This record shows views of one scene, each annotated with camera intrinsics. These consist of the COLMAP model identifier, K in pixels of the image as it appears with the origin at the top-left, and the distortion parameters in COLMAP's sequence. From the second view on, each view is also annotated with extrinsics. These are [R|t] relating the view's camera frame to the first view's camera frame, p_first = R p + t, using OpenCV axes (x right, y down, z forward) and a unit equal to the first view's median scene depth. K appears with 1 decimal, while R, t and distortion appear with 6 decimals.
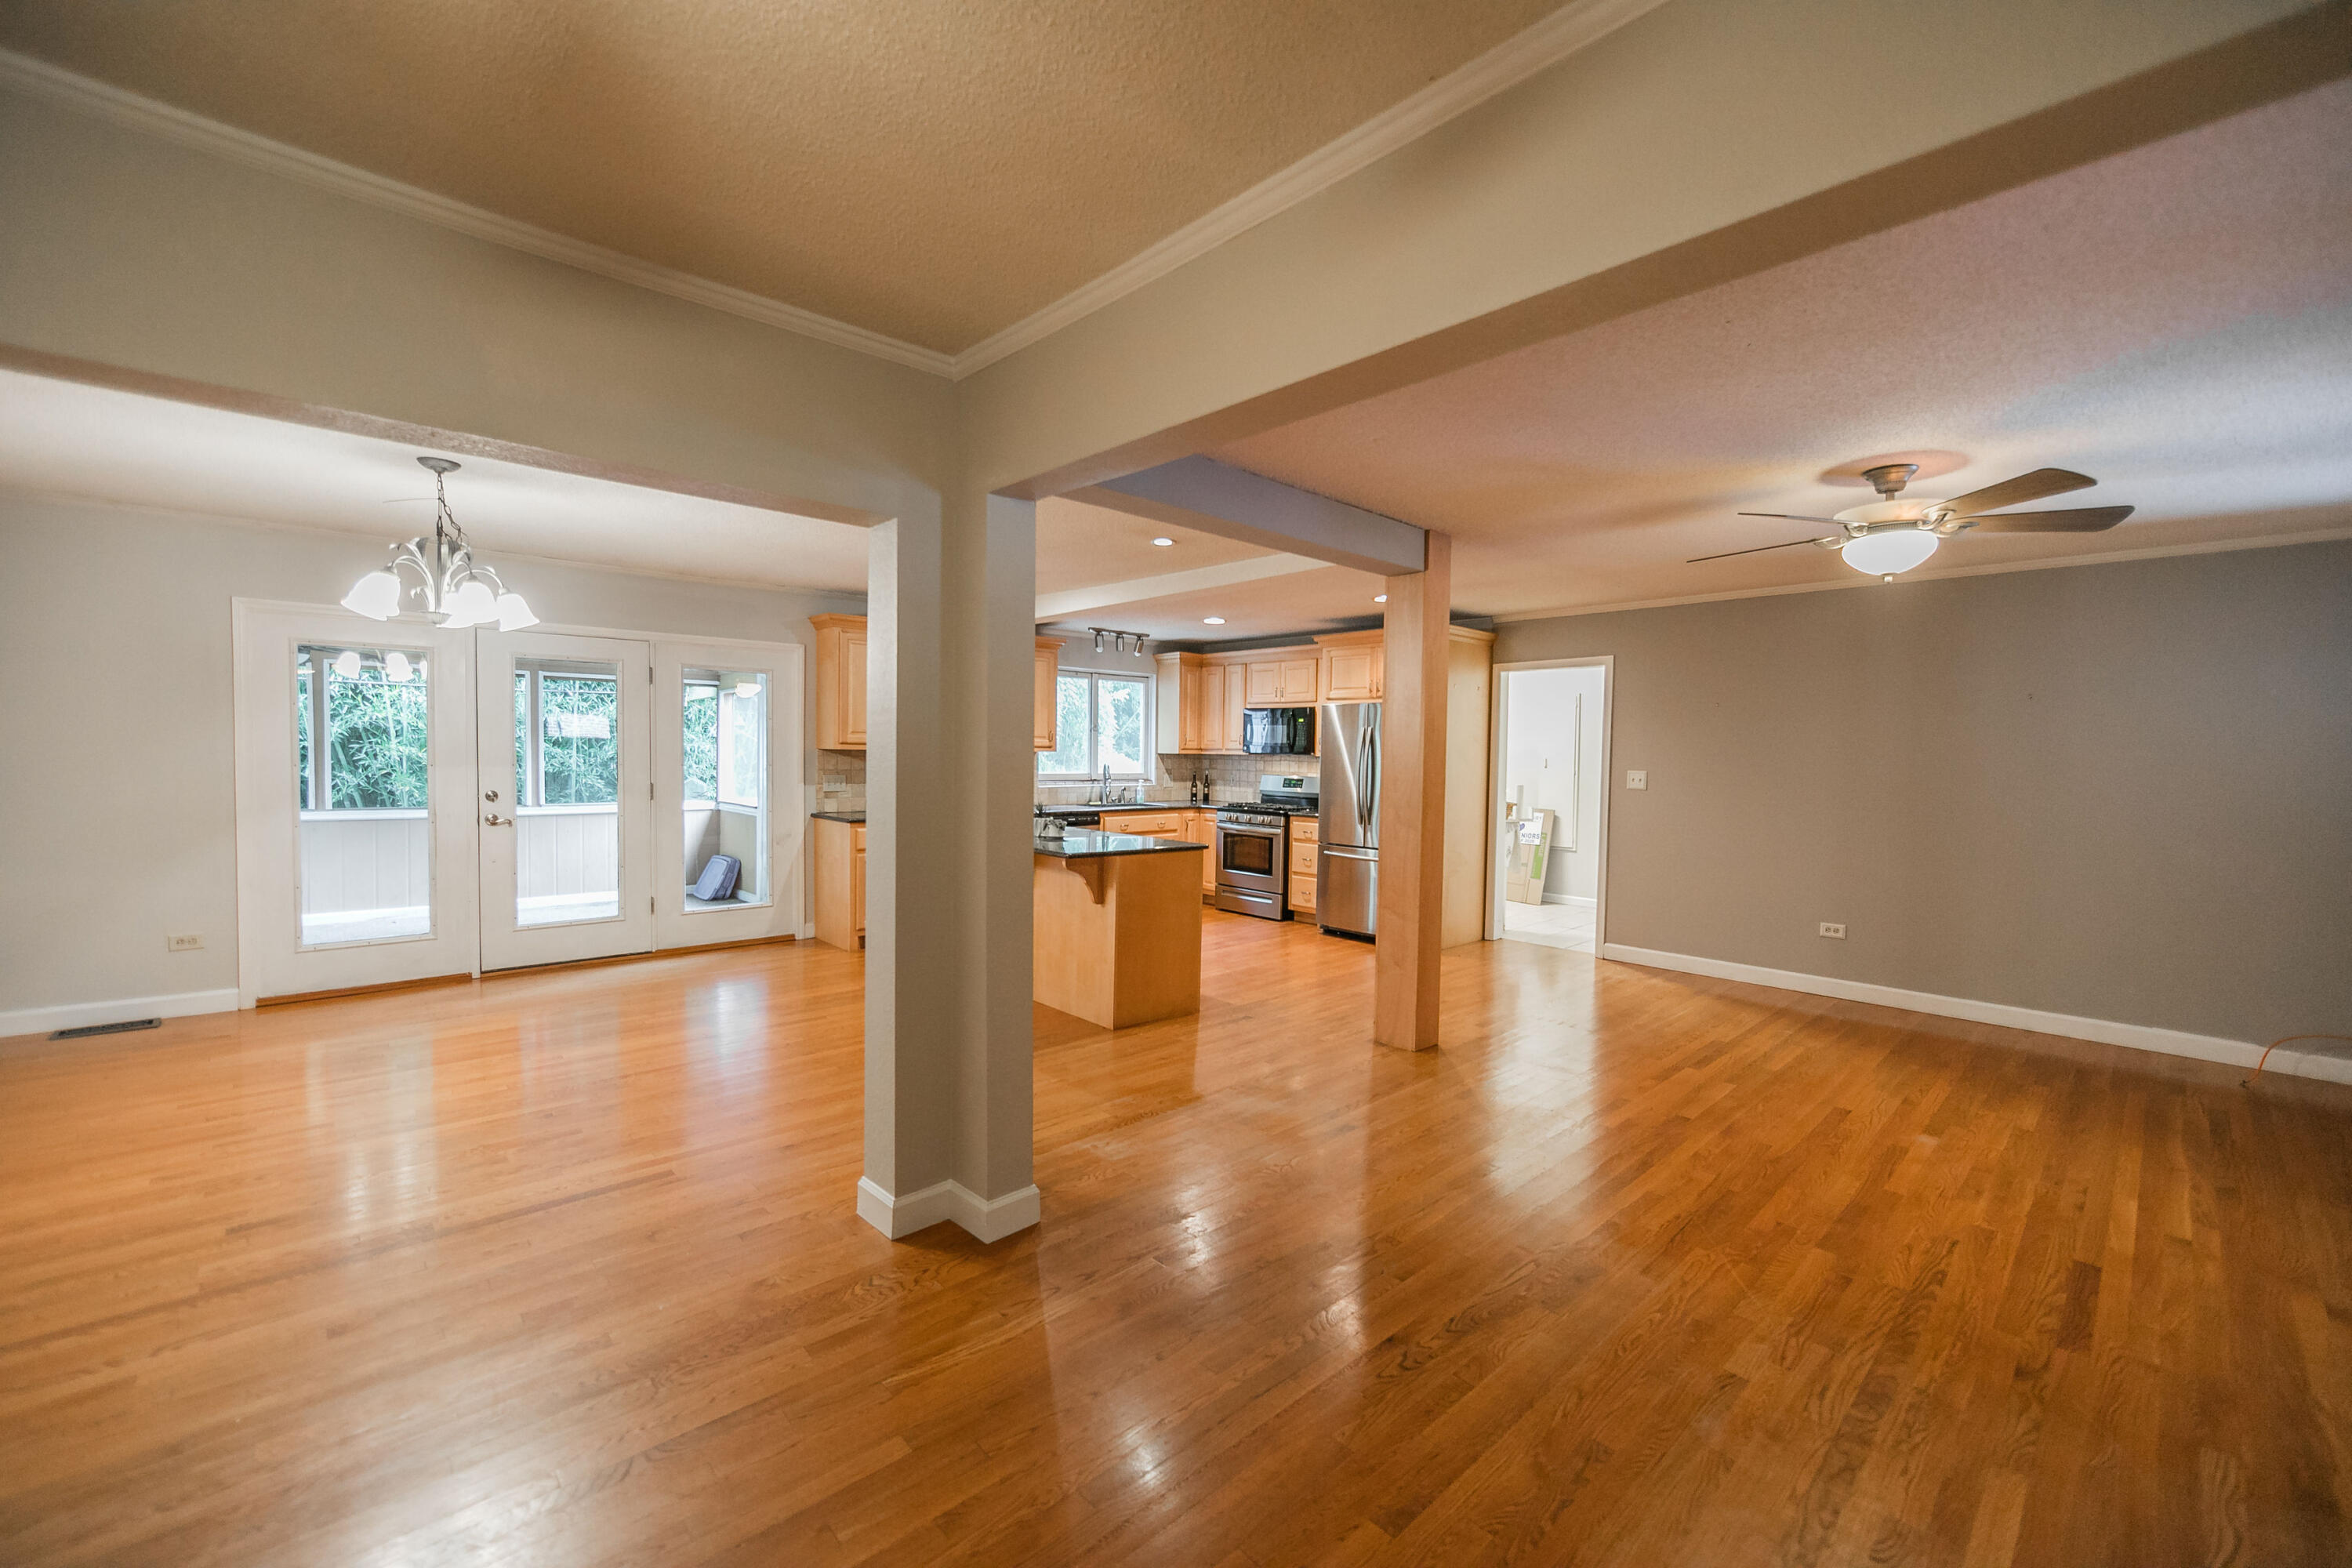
lens RADIAL K [[903.8, 0, 1209.6], [0, 903.8, 790.9], [0, 0, 1]] dist [-0.011353, 0.003155]
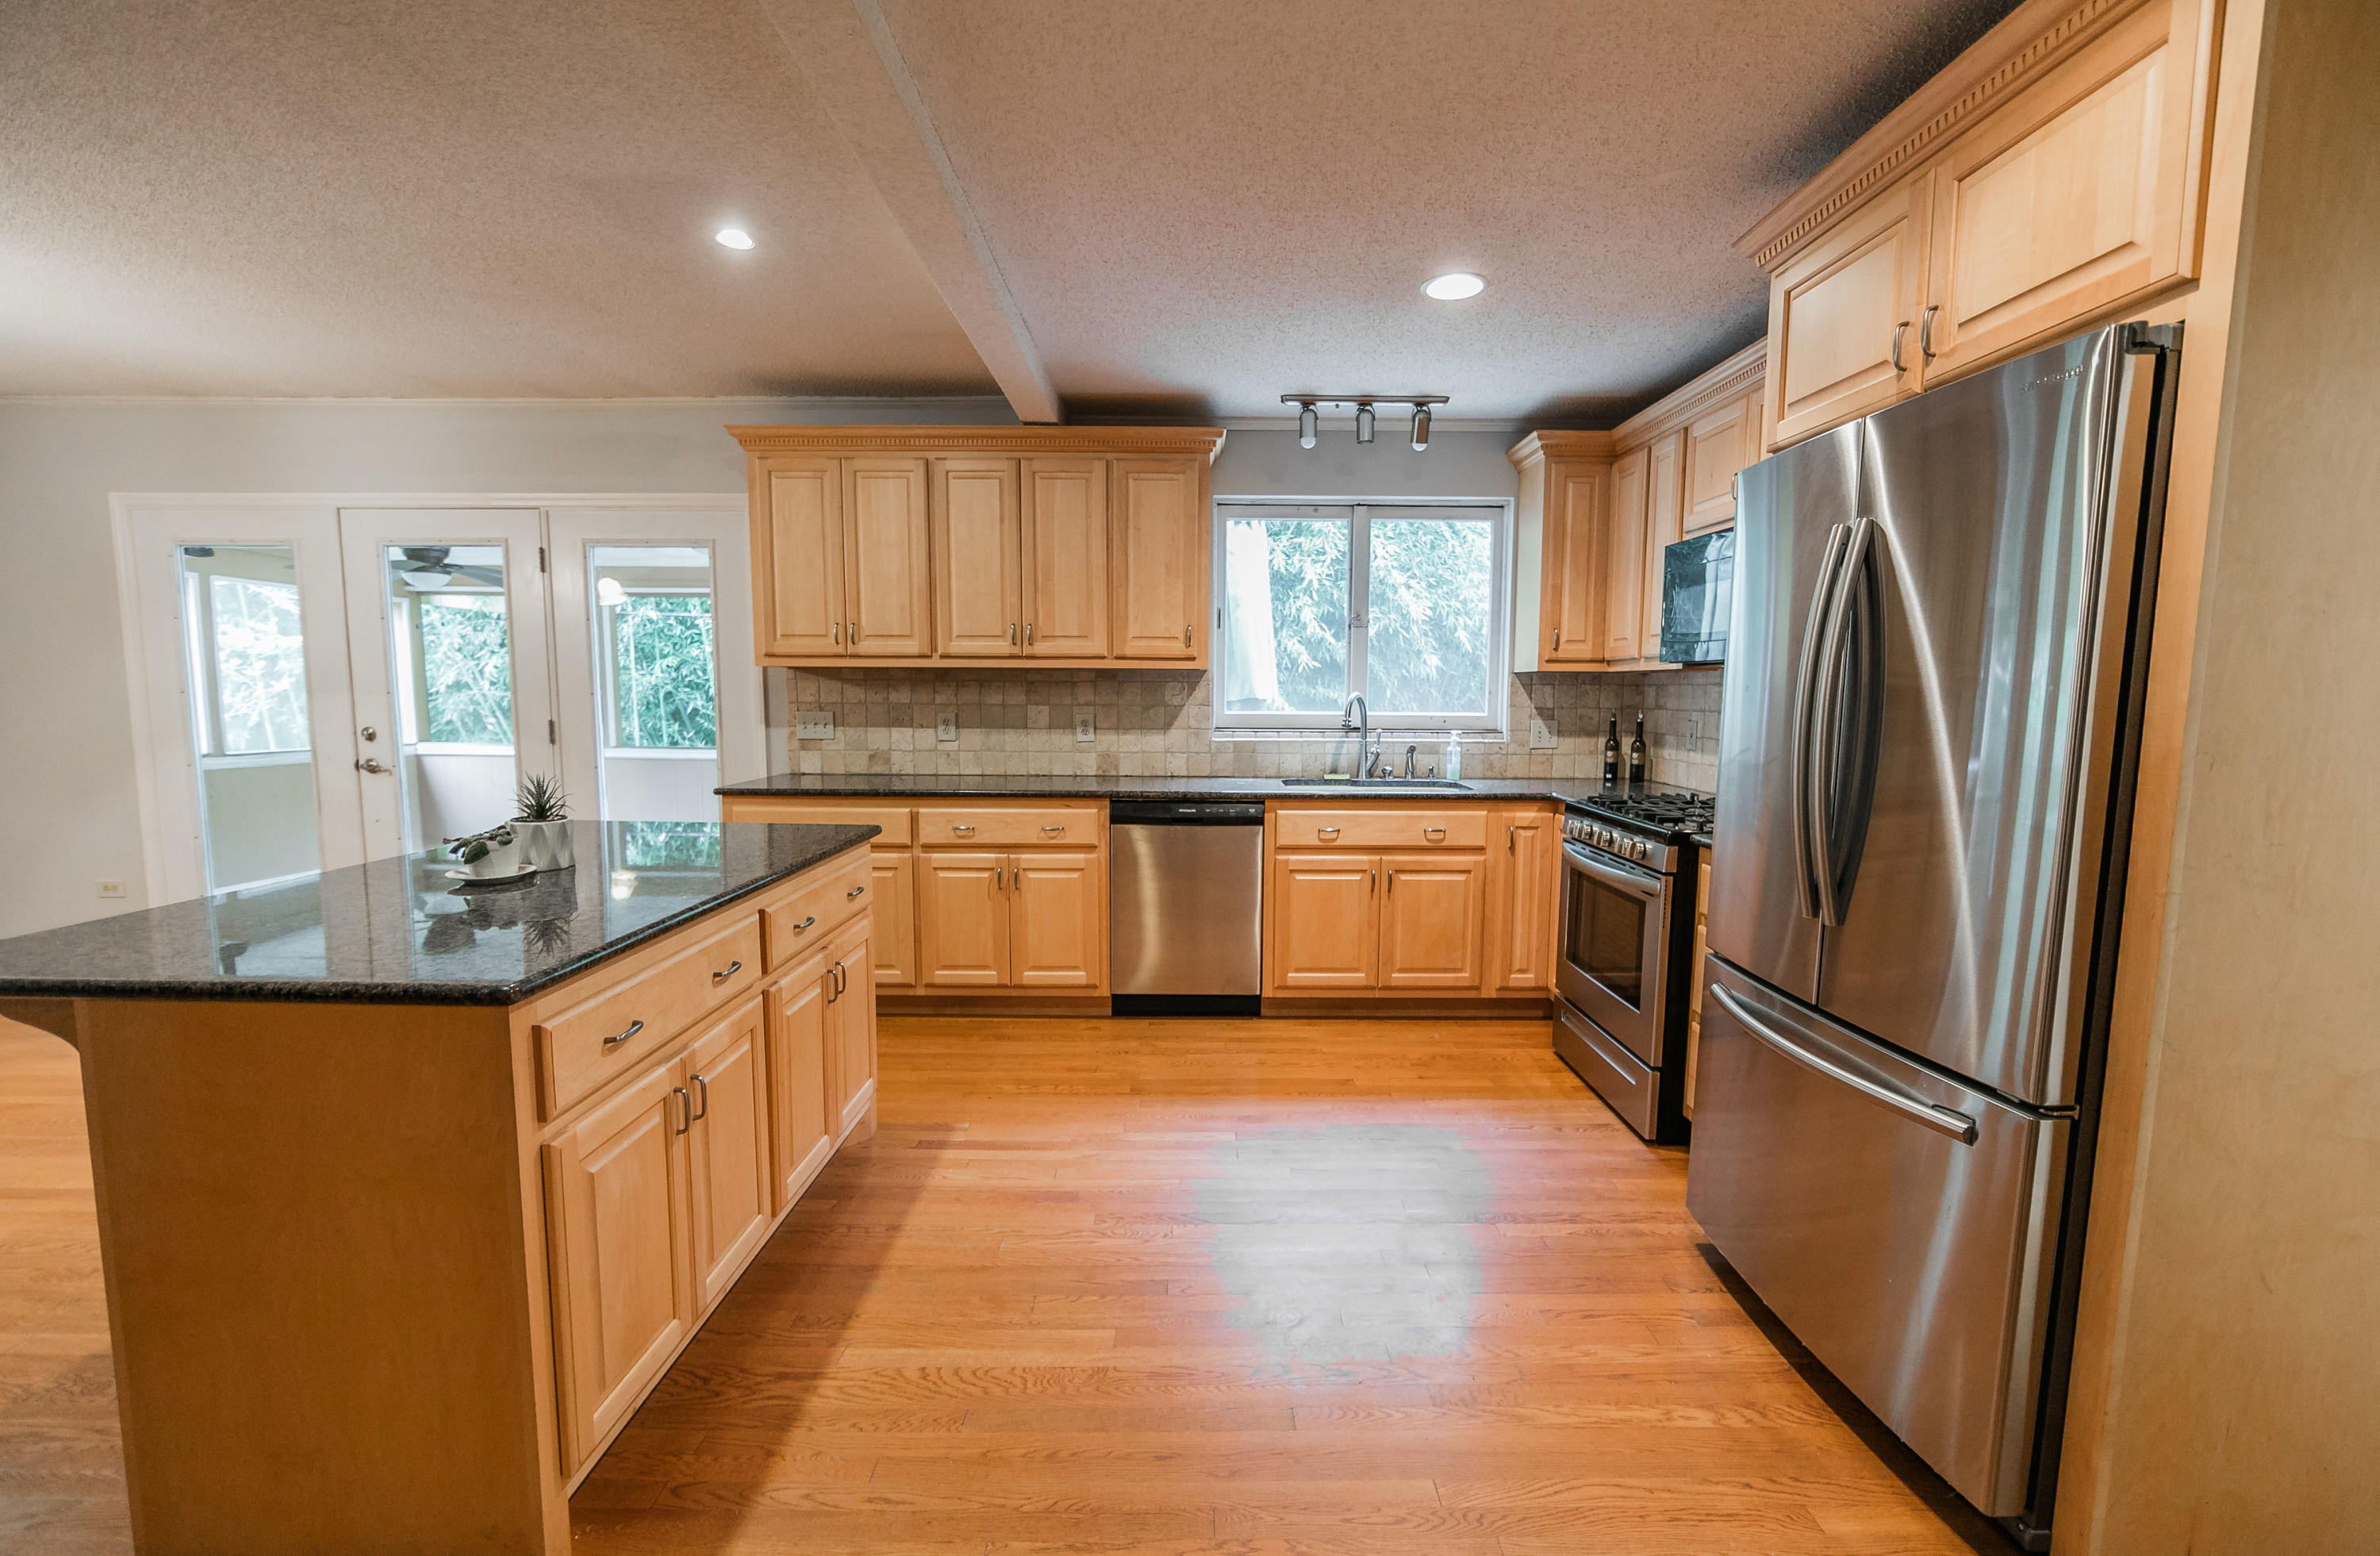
lens RADIAL K [[1001.9, 0, 1210.0], [0, 1001.9, 790.1], [0, 0, 1]] dist [-0.009879, 0.000159]
pose [[0.736409, 0.055348, -0.674268, 0.241342], [-0.024874, 0.998189, 0.054771, -0.009068], [0.676079, -0.023561, 0.736453, 0.732613]]
